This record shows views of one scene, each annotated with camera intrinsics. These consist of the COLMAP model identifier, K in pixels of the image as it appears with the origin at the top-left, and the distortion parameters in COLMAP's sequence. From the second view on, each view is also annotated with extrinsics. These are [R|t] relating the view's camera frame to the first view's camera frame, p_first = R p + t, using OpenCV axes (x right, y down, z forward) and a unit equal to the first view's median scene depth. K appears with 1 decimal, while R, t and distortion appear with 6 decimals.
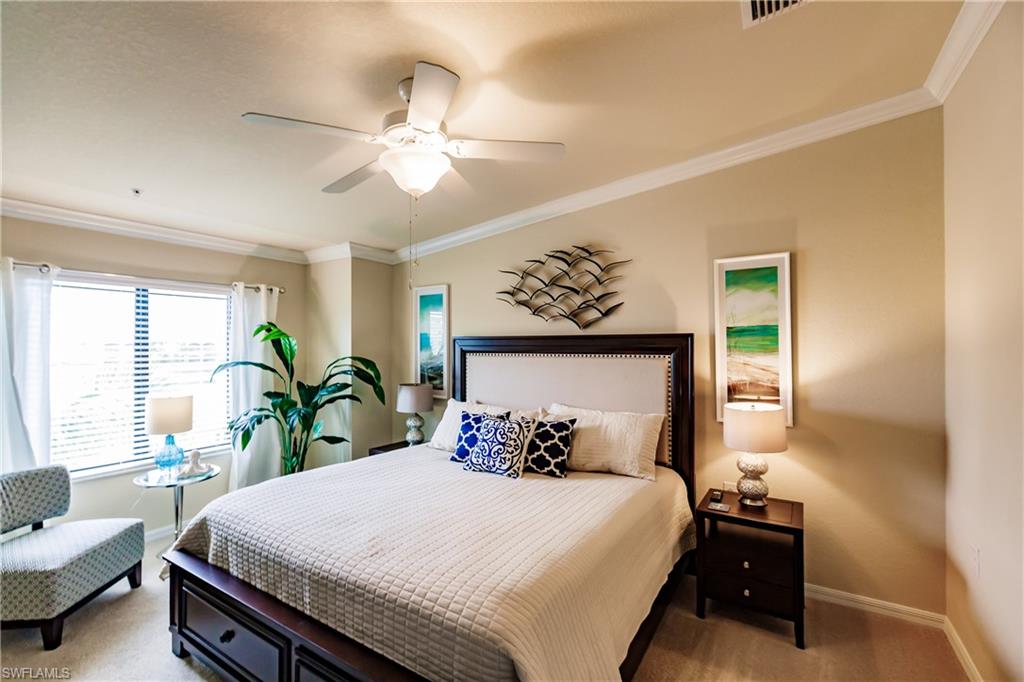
lens RADIAL K [[453.3, 0, 514.4], [0, 453.3, 341.7], [0, 0, 1]] dist [0.003970, -0.003015]
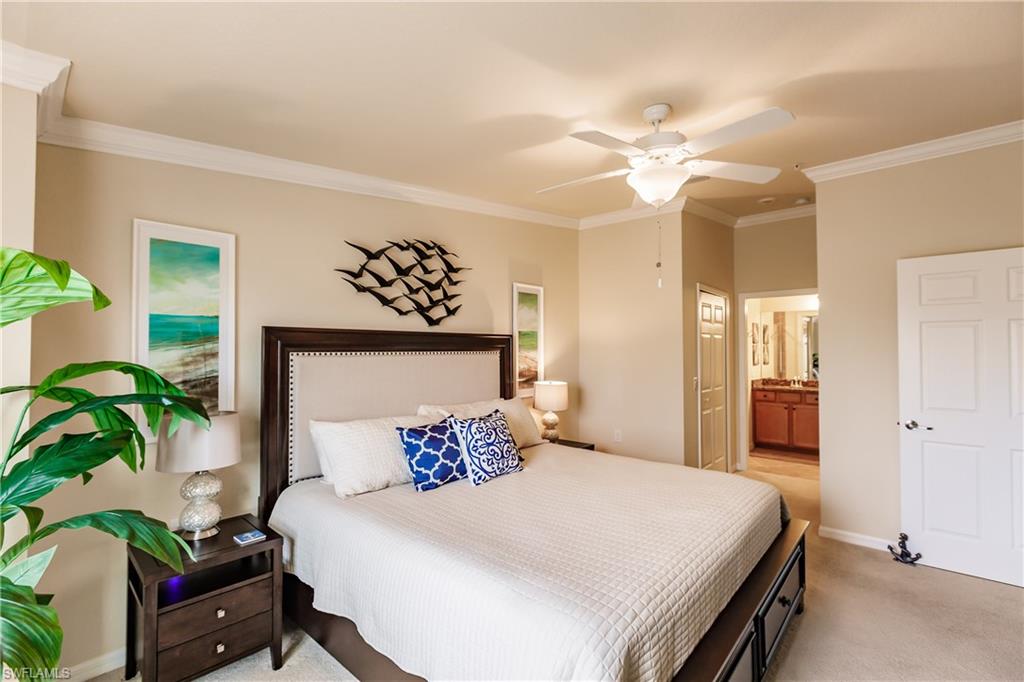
lens RADIAL K [[453.3, 0, 514.2], [0, 453.3, 341.4], [0, 0, 1]] dist [0.003970, -0.003015]
pose [[0.156197, 0.018421, 0.987554, -0.818631], [-0.006832, 0.999822, -0.017569, 0.021518], [-0.987702, -0.004003, 0.156295, 0.686510]]
